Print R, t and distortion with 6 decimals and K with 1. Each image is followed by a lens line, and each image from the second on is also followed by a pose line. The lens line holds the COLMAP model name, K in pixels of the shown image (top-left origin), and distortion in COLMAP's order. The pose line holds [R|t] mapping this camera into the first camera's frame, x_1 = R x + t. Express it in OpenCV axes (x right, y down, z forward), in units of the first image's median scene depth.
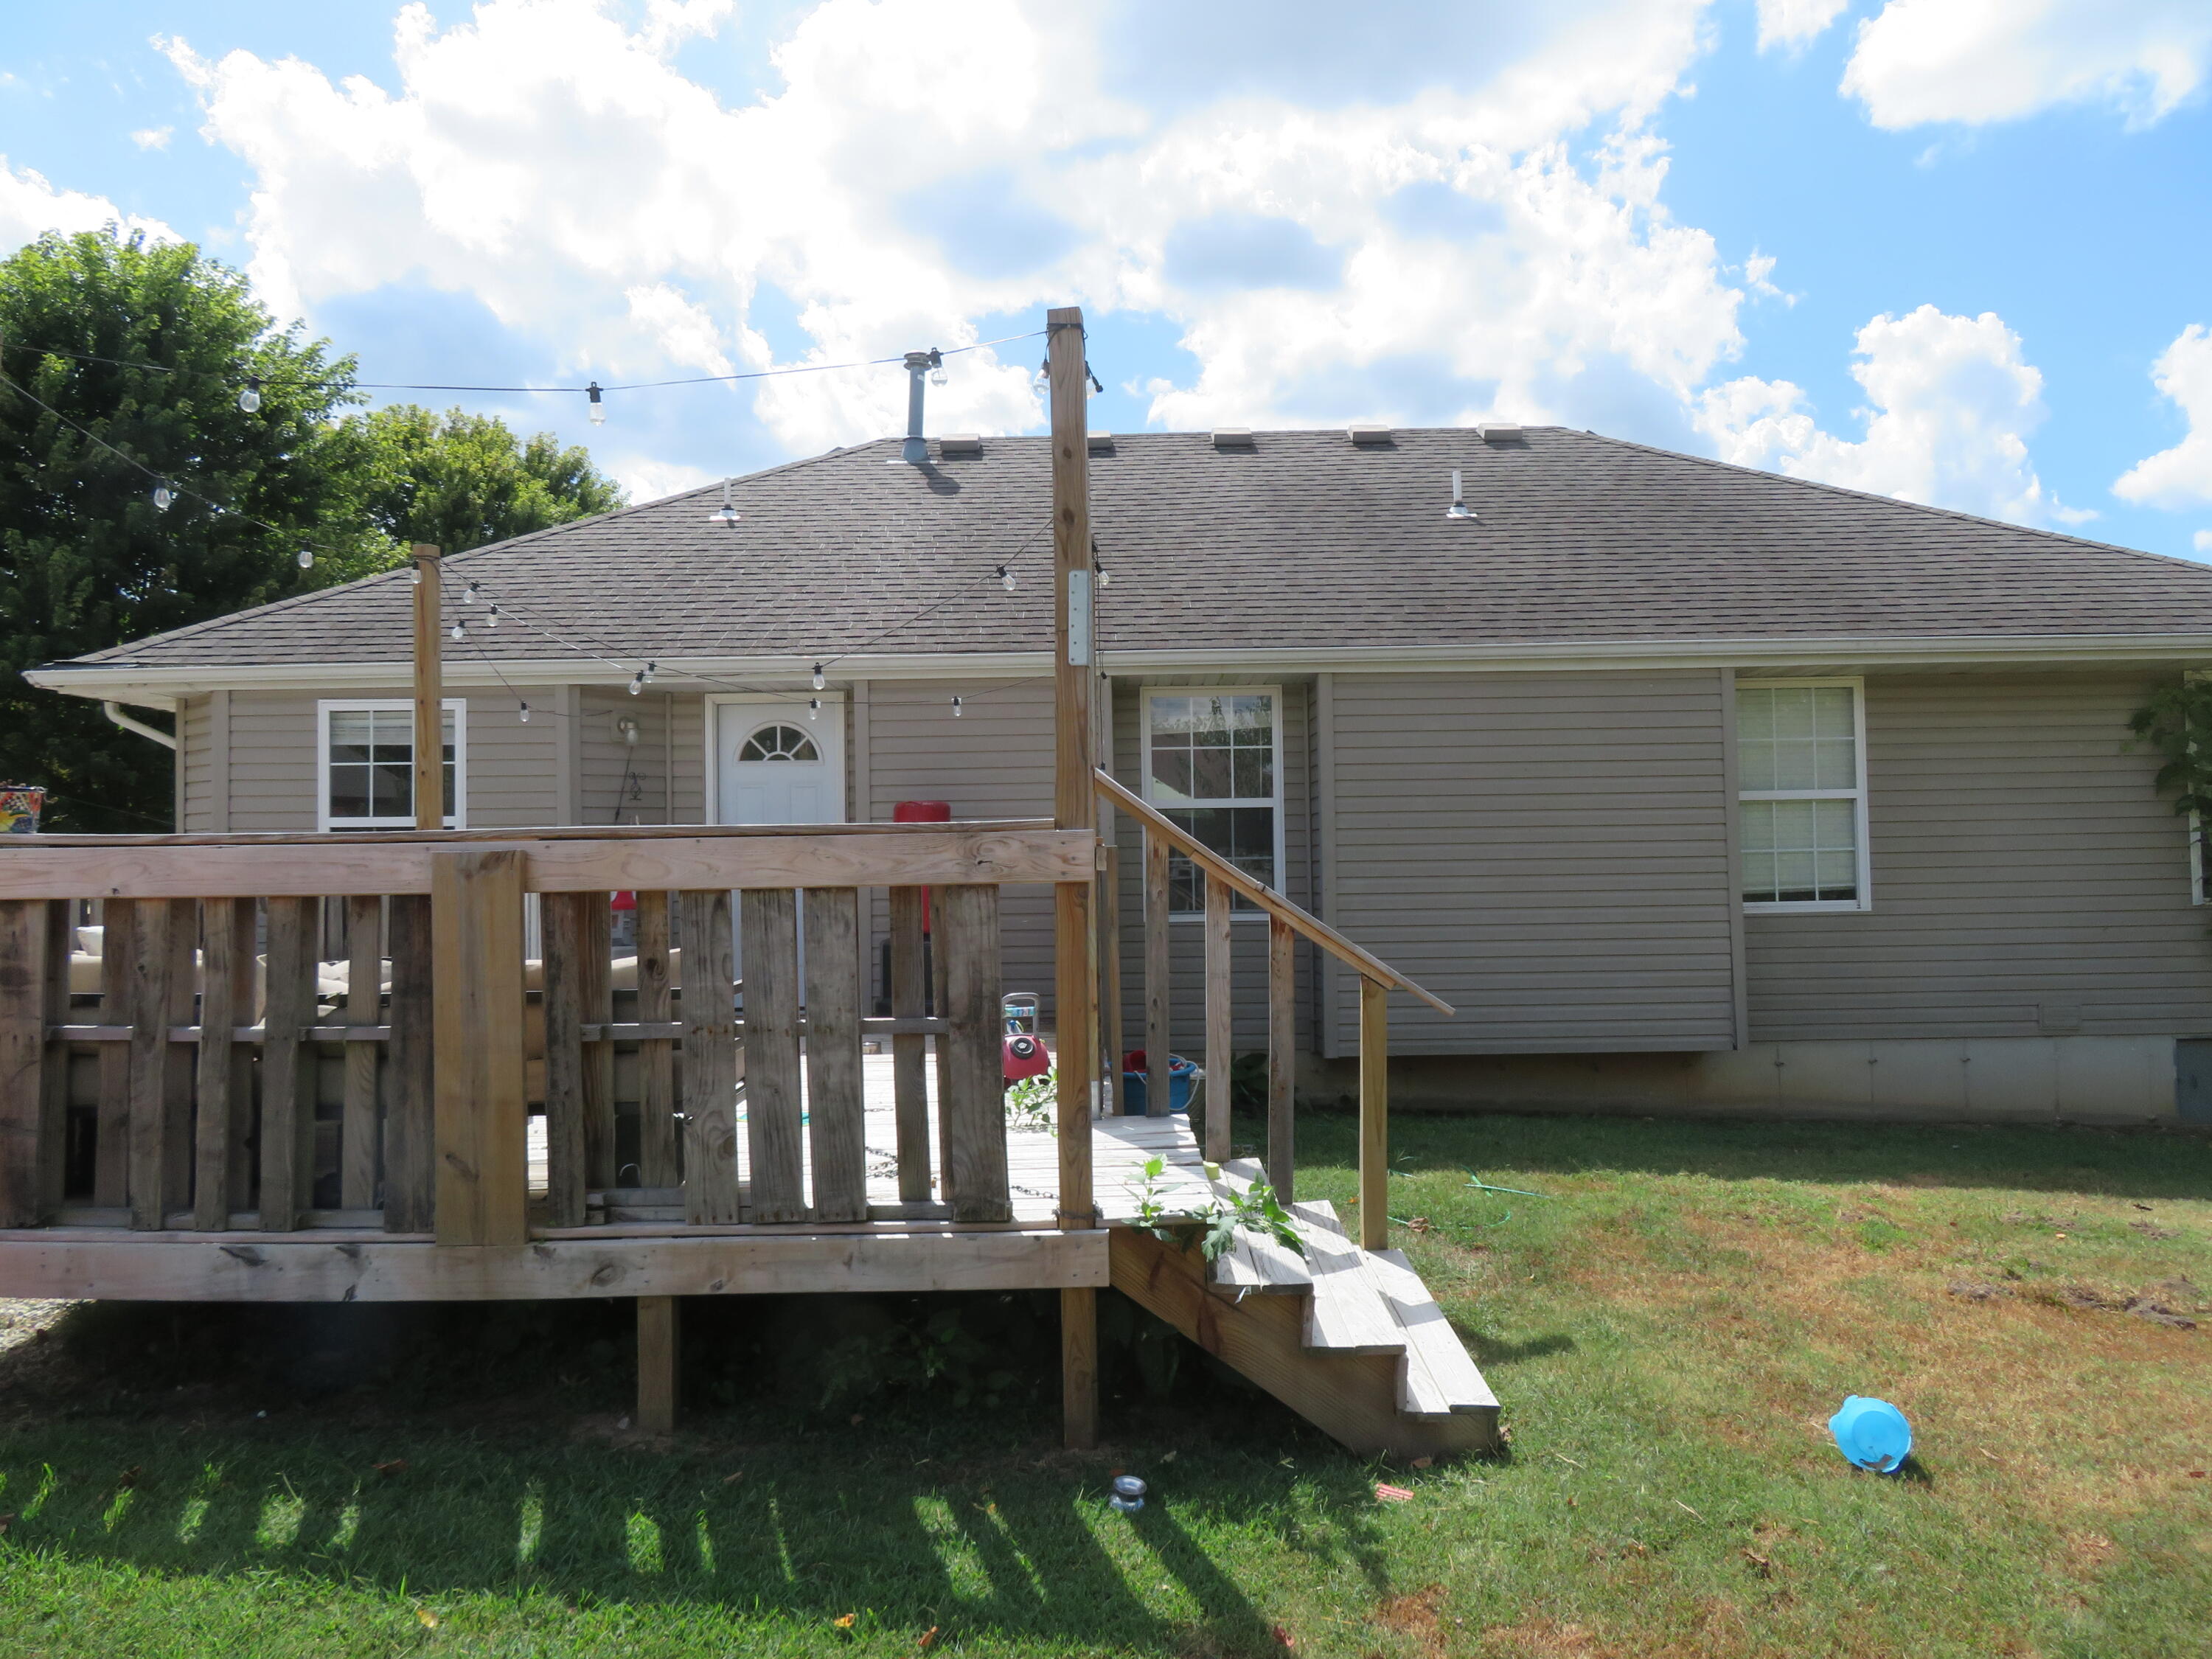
lens RADIAL K [[1614.6, 0, 1094.1], [0, 1614.6, 845.2], [0, 0, 1]] dist [0.006219, 0.005408]
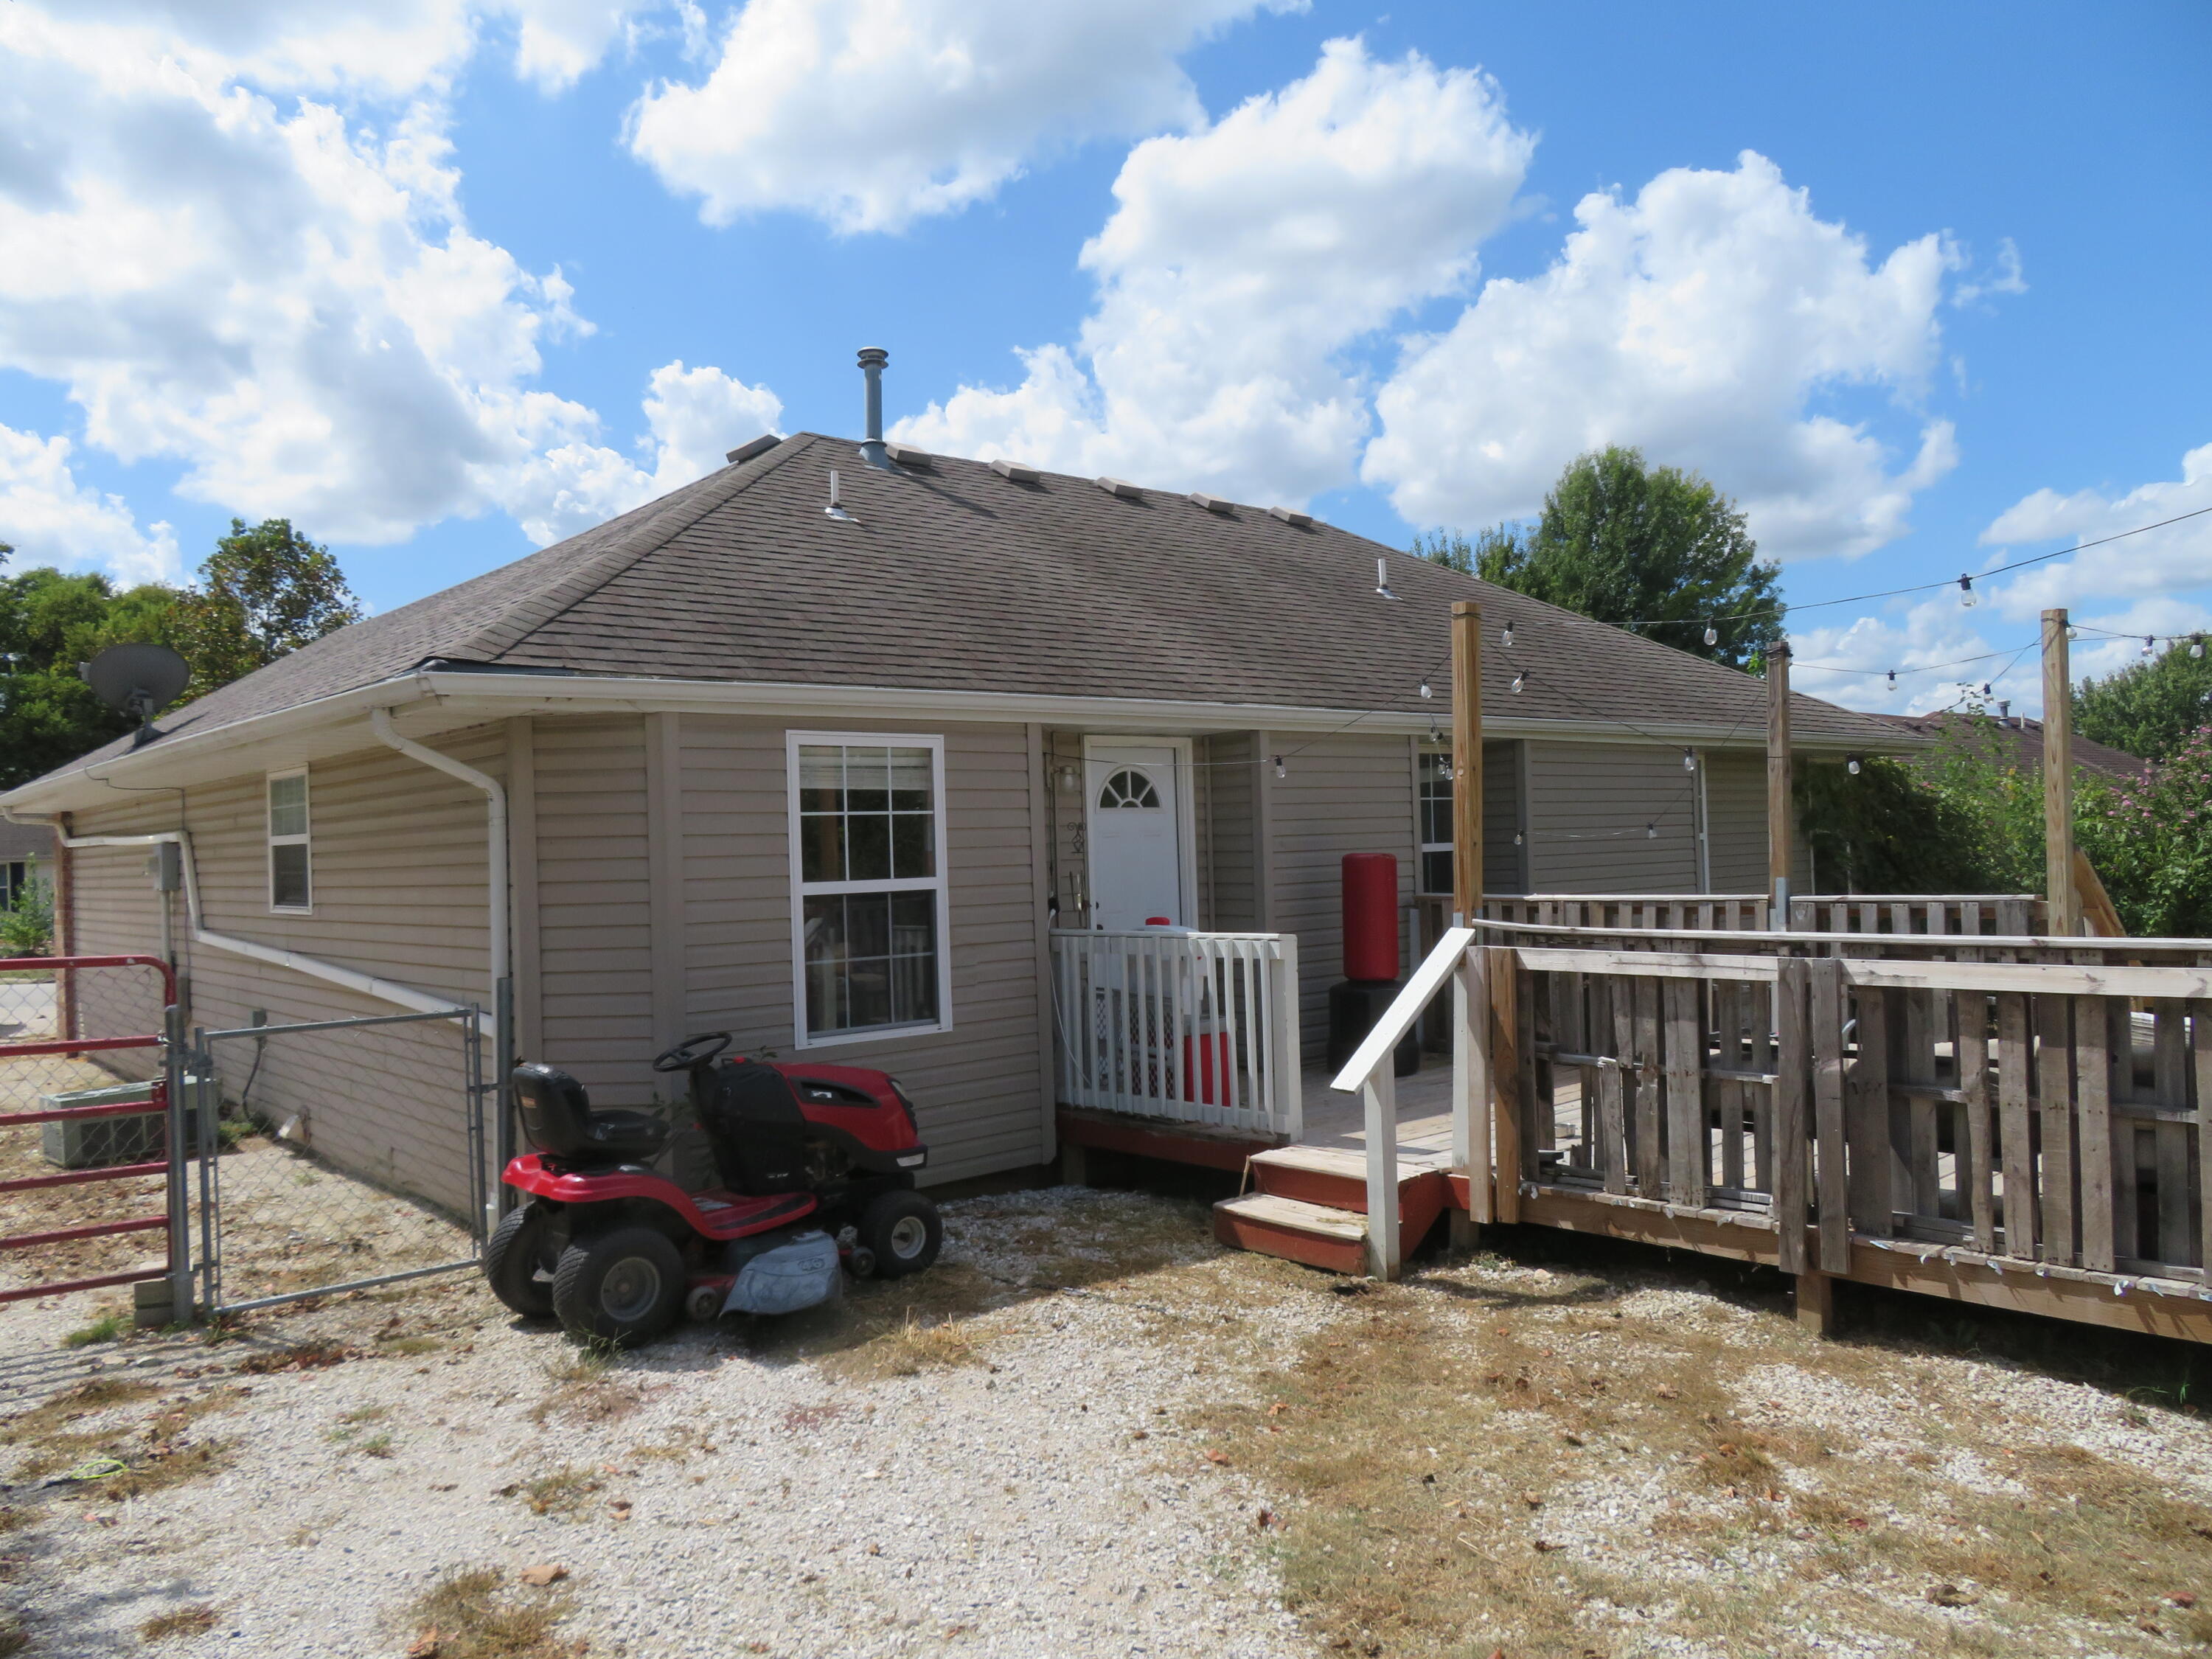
lens RADIAL K [[1614.6, 0, 1100.7], [0, 1614.6, 821.3], [0, 0, 1]] dist [0.006219, 0.005408]
pose [[0.746801, -0.002043, 0.665044, -0.766955], [0.014577, 0.999805, -0.013298, -0.029855], [-0.664888, 0.019625, 0.746685, 0.287727]]
